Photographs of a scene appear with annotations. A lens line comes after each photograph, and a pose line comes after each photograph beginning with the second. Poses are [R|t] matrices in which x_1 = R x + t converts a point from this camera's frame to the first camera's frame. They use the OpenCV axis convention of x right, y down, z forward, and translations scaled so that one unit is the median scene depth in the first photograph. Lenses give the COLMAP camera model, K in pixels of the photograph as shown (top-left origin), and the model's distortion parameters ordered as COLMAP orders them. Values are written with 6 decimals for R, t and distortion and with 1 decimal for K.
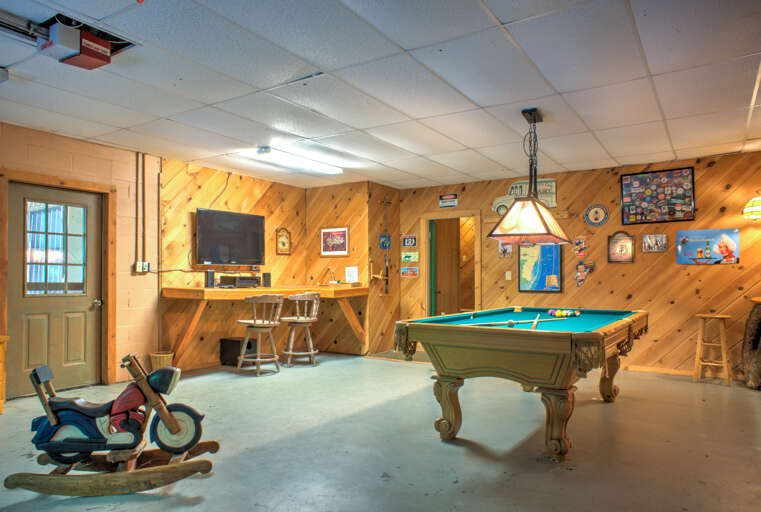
lens RADIAL K [[580.6, 0, 380.5], [0, 580.6, 267.9], [0, 0, 1]] dist [-0.071692, 0.089214]
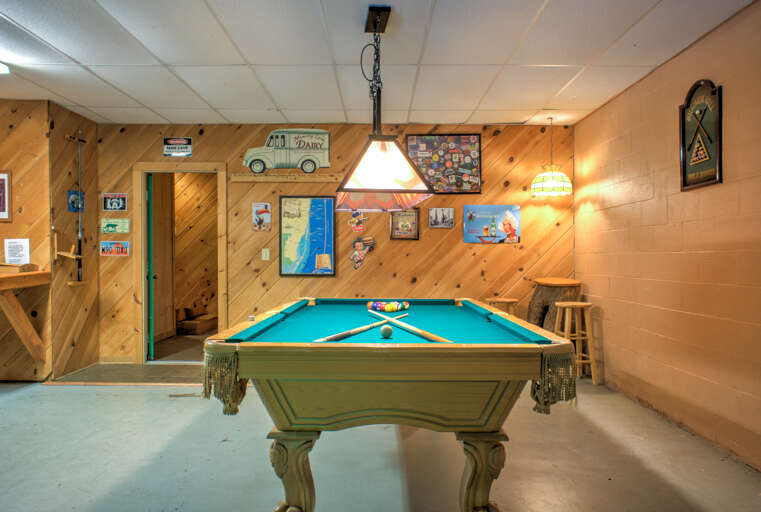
lens RADIAL K [[580.6, 0, 380.5], [0, 580.6, 267.9], [0, 0, 1]] dist [-0.071692, 0.089214]
pose [[0.818706, -0.007885, 0.574159, -0.094510], [-0.013145, 0.999386, 0.032467, 0.004925], [-0.574062, -0.034128, 0.818100, 0.328599]]
